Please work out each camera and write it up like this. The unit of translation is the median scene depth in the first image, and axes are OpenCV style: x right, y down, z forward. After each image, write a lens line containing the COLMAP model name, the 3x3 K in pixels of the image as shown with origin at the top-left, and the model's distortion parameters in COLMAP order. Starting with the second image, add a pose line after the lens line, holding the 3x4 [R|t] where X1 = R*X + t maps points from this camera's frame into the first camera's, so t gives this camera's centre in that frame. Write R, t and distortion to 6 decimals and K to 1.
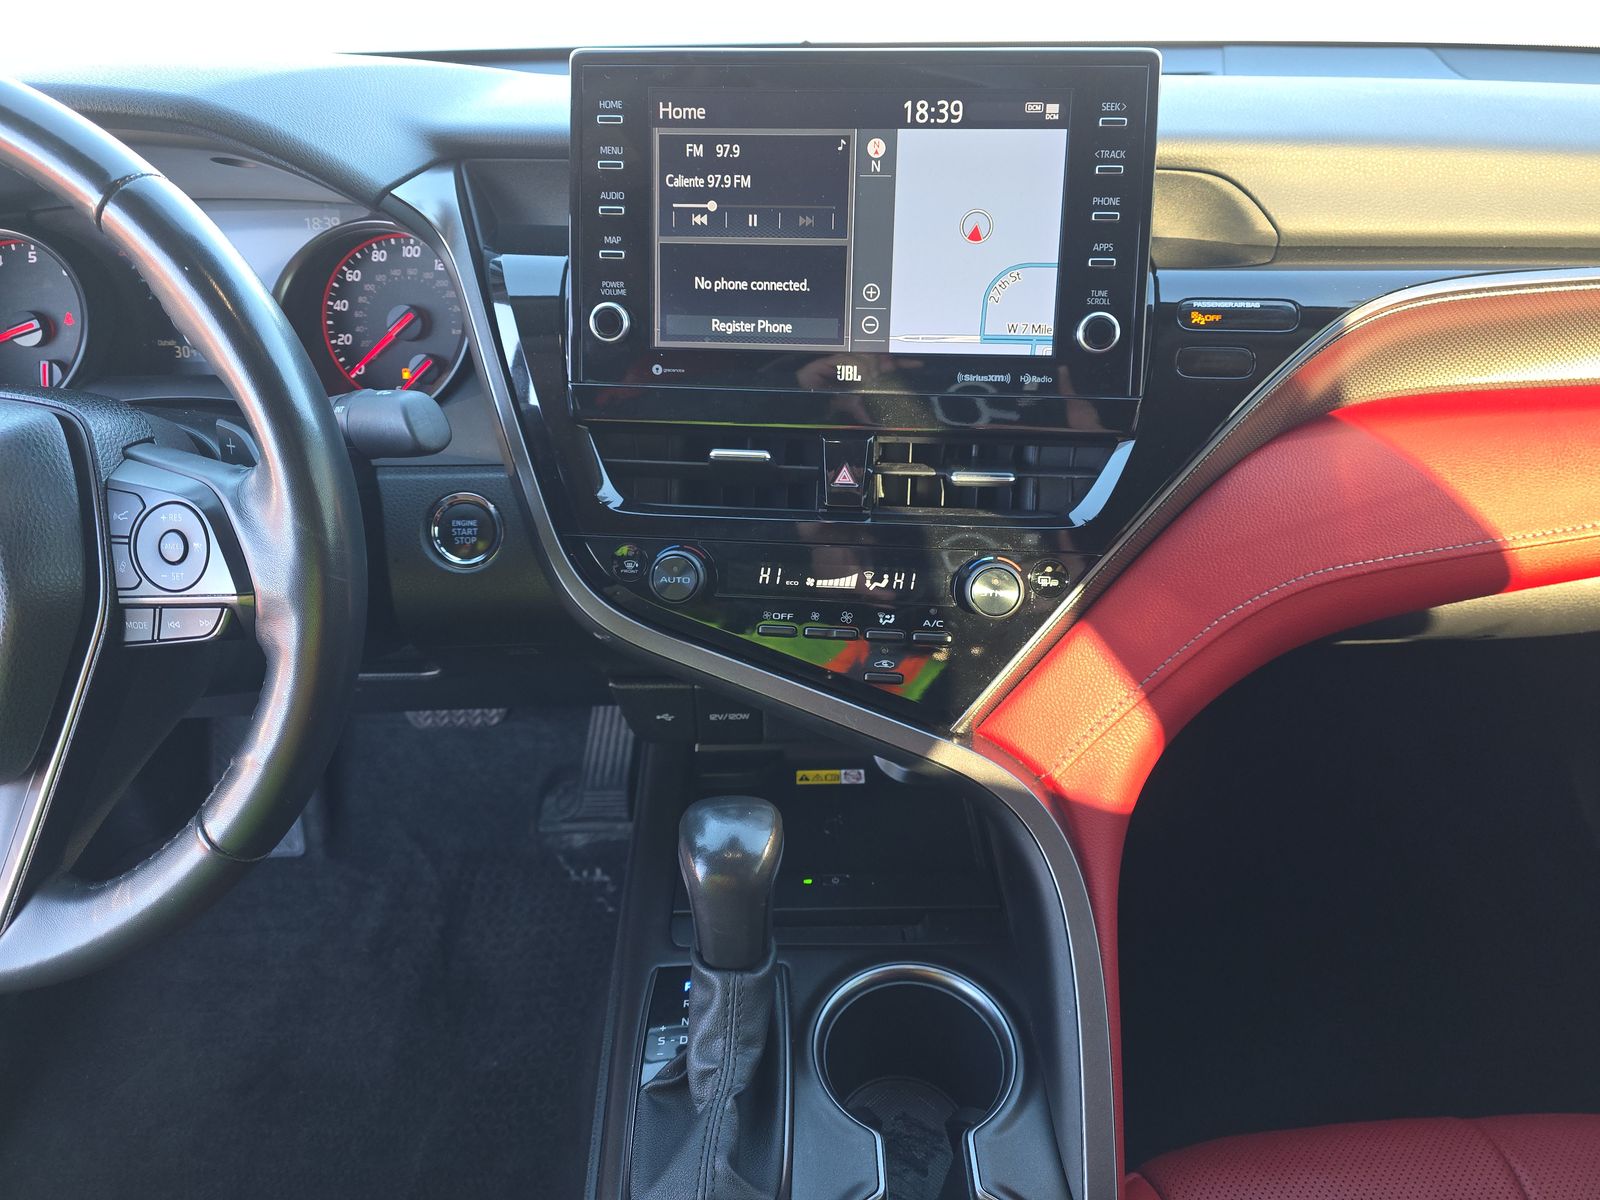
lens RADIAL K [[1038.8, 0, 800.0], [0, 1038.8, 600.0], [0, 0, 1]] dist [0.059348, -0.062801]
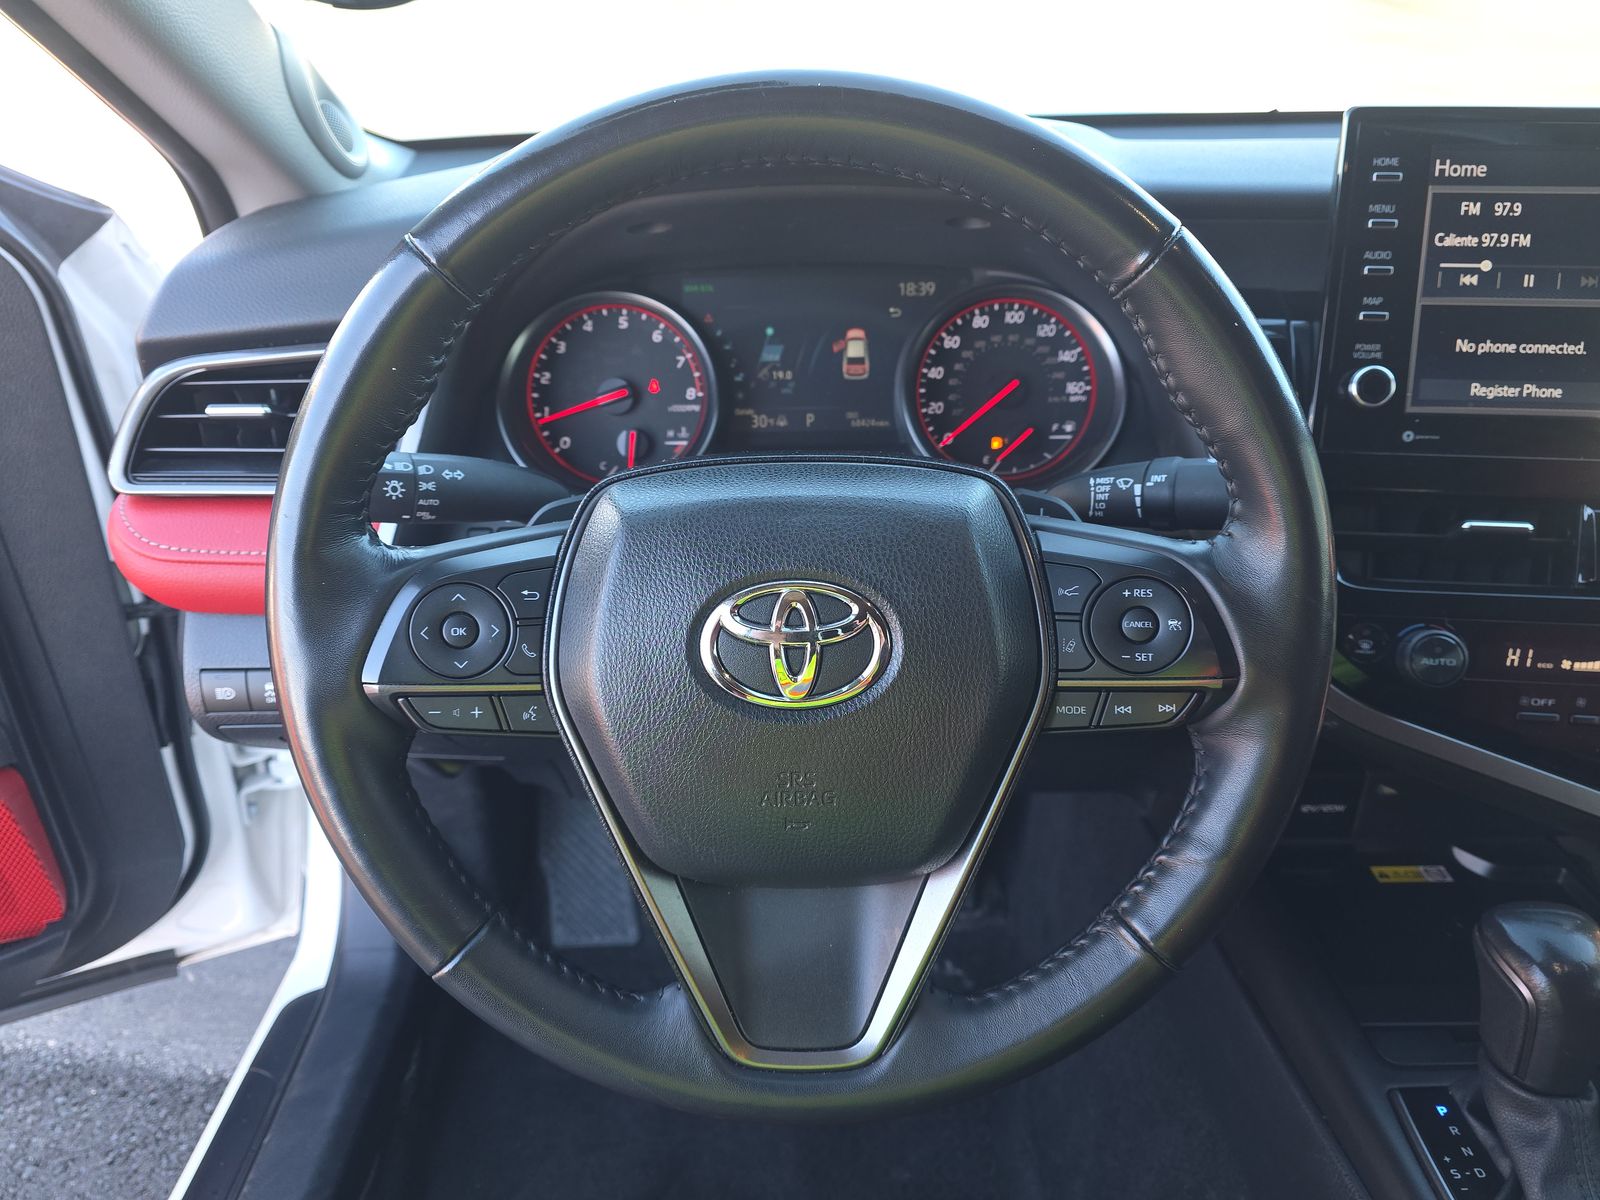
lens RADIAL K [[1063.4, 0, 801.6], [0, 1063.4, 632.6], [0, 0, 1]] dist [-0.003133, -0.005975]
pose [[0.999937, 0.003957, -0.010543, -0.679867], [-0.004419, 0.999011, -0.044251, -0.001059], [0.010357, 0.044294, 0.998965, 0.053013]]
